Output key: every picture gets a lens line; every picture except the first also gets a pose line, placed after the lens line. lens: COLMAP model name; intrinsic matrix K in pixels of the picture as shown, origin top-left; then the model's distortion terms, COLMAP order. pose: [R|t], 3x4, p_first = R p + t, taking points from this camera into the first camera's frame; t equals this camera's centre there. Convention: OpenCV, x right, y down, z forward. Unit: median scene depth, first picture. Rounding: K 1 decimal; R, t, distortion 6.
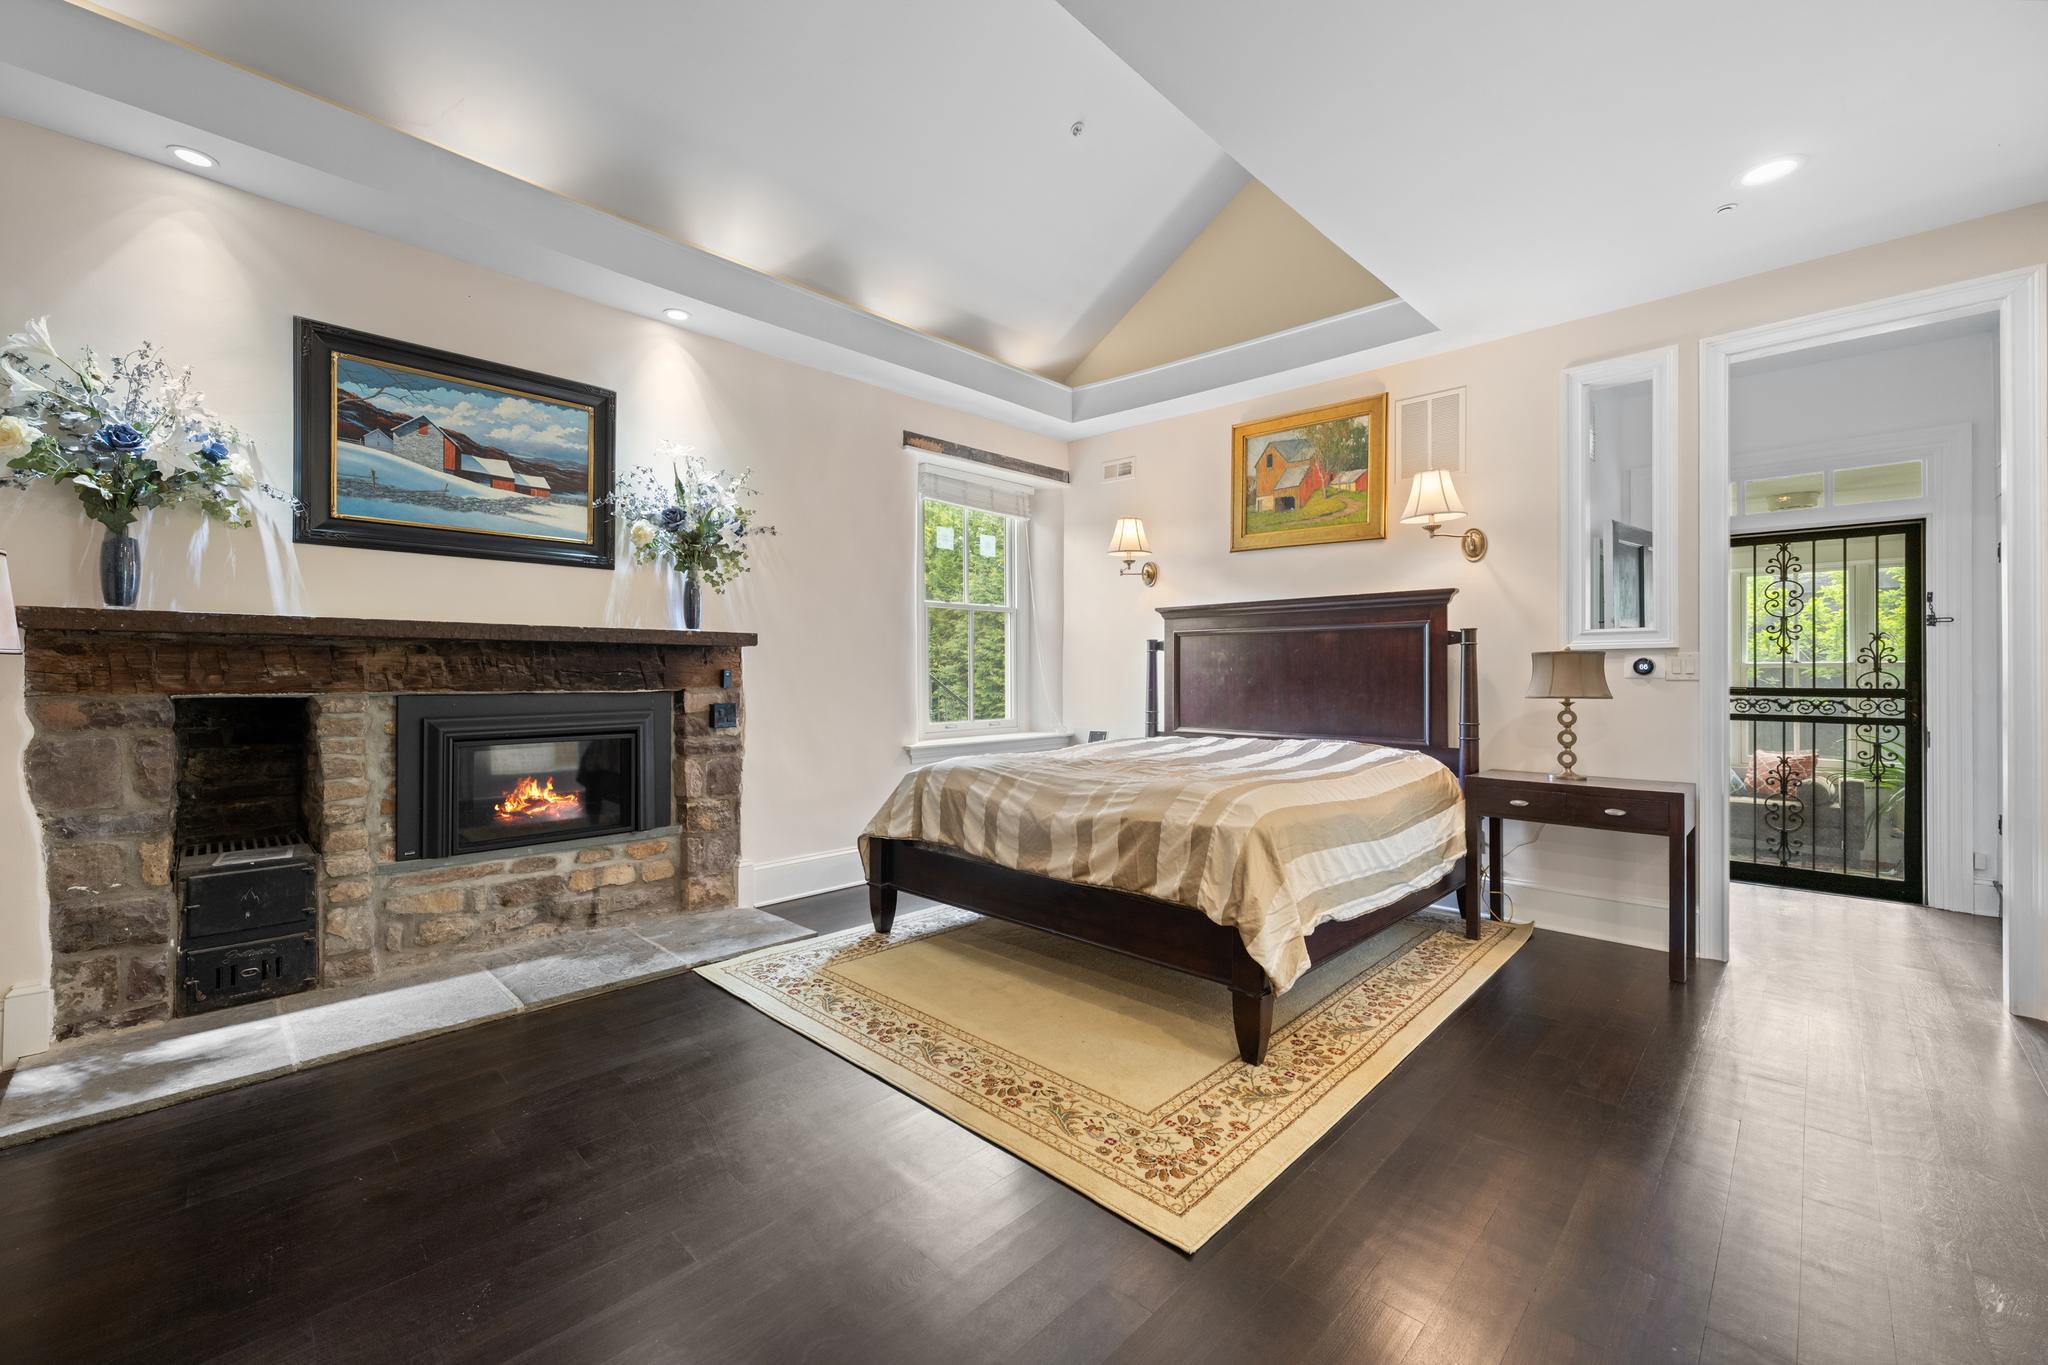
lens RADIAL K [[809.5, 0, 1019.0], [0, 809.5, 673.2], [0, 0, 1]] dist [-0.000582, 0.000021]
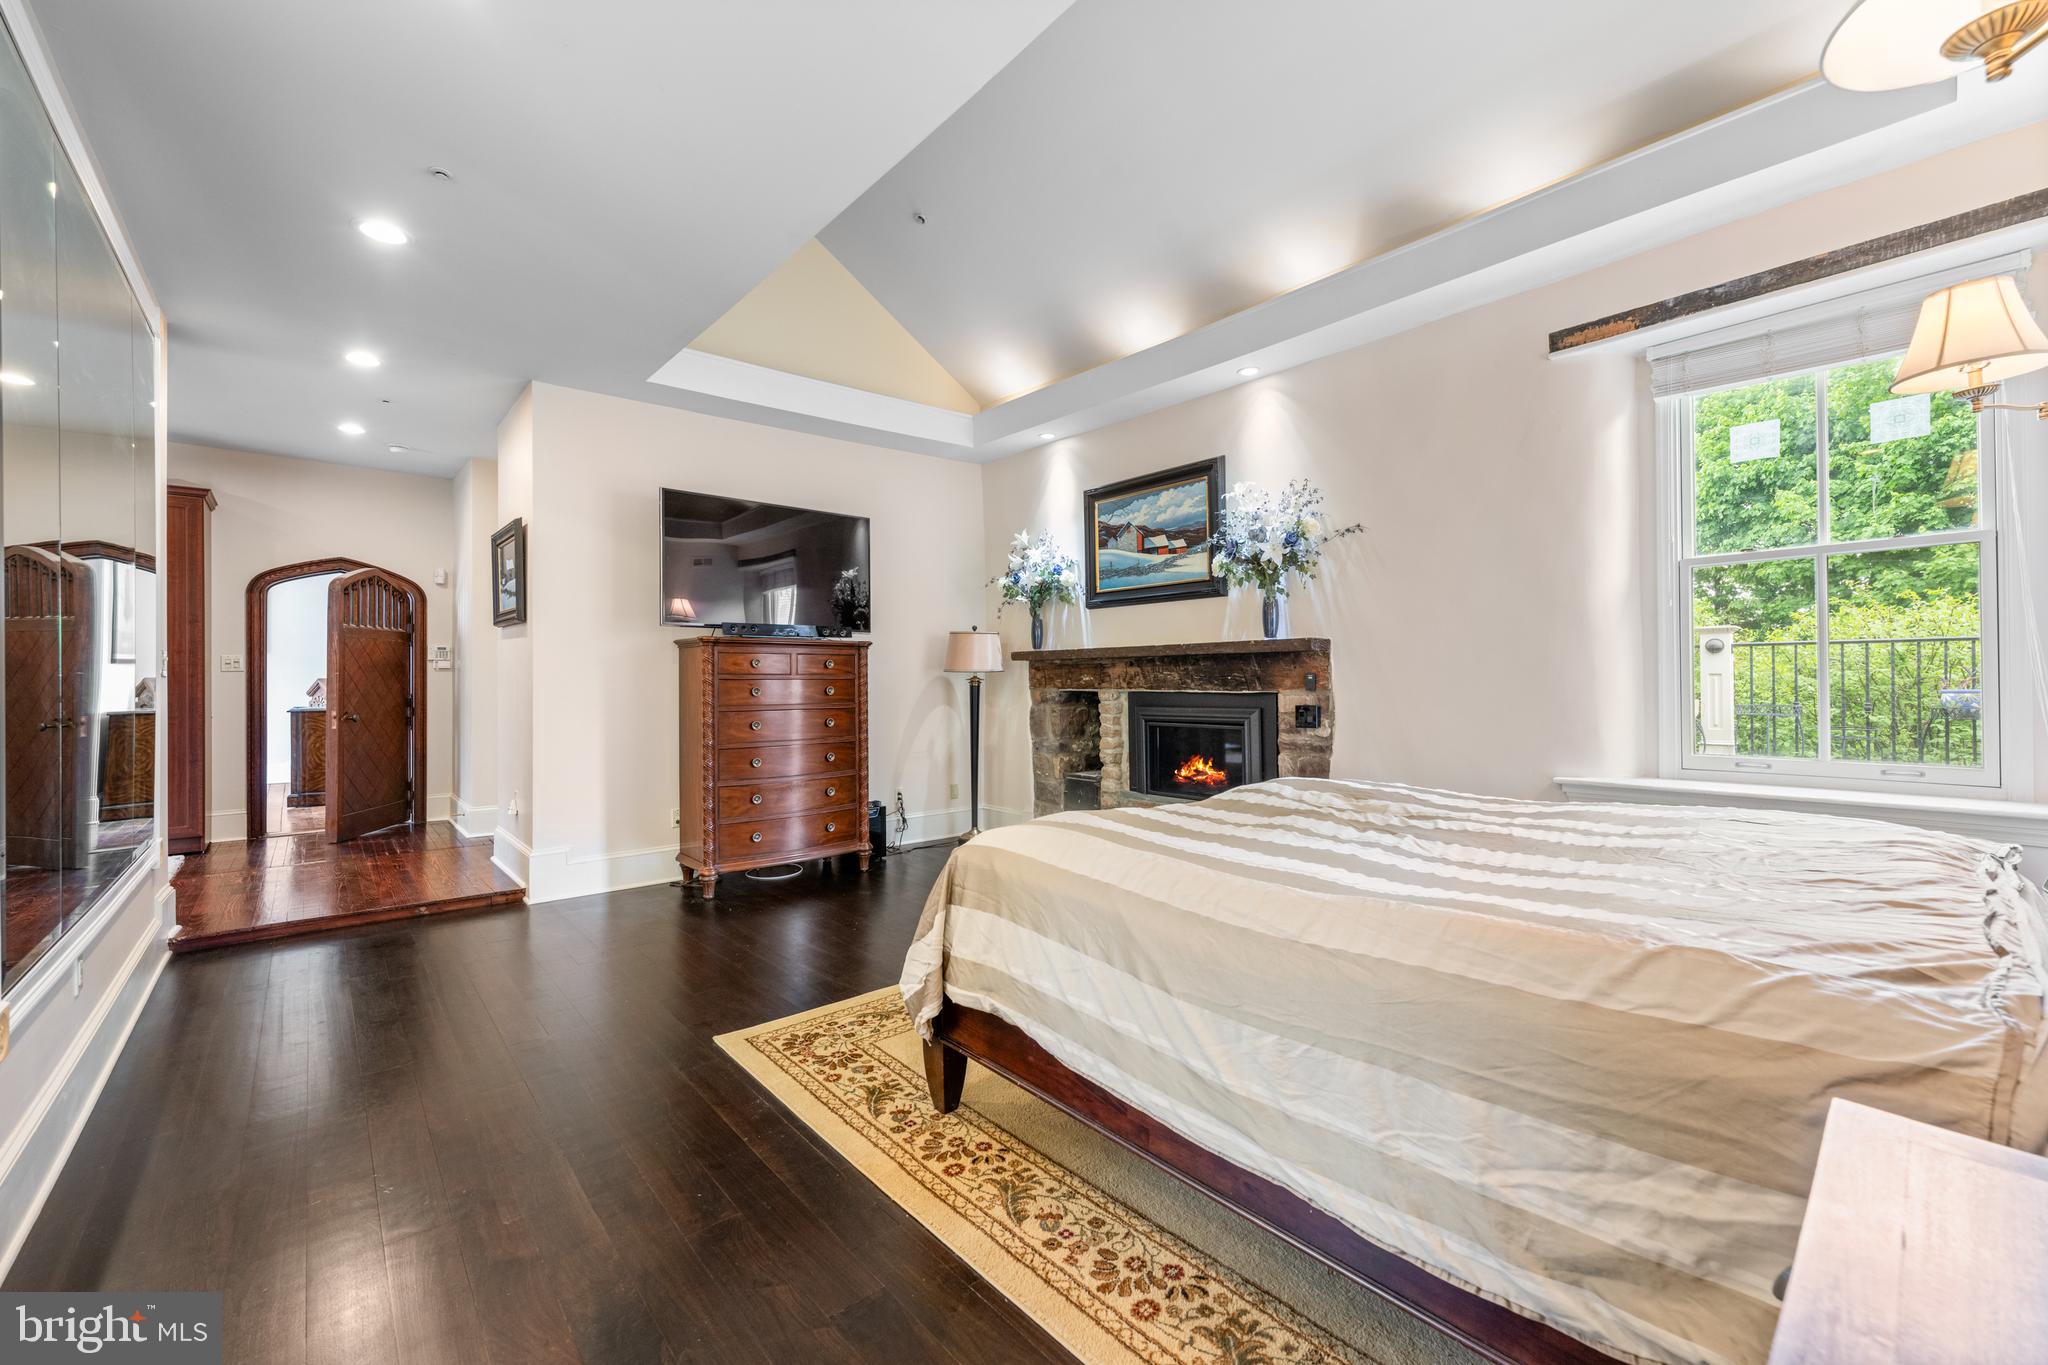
lens RADIAL K [[809.5, 0, 1019.4], [0, 809.5, 680.4], [0, 0, 1]] dist [-0.000582, 0.000021]
pose [[-0.070202, -0.000036, -0.997533, 0.920223], [0.007301, 0.999973, -0.000550, 0.003560], [0.997506, -0.007321, -0.070200, 0.893120]]
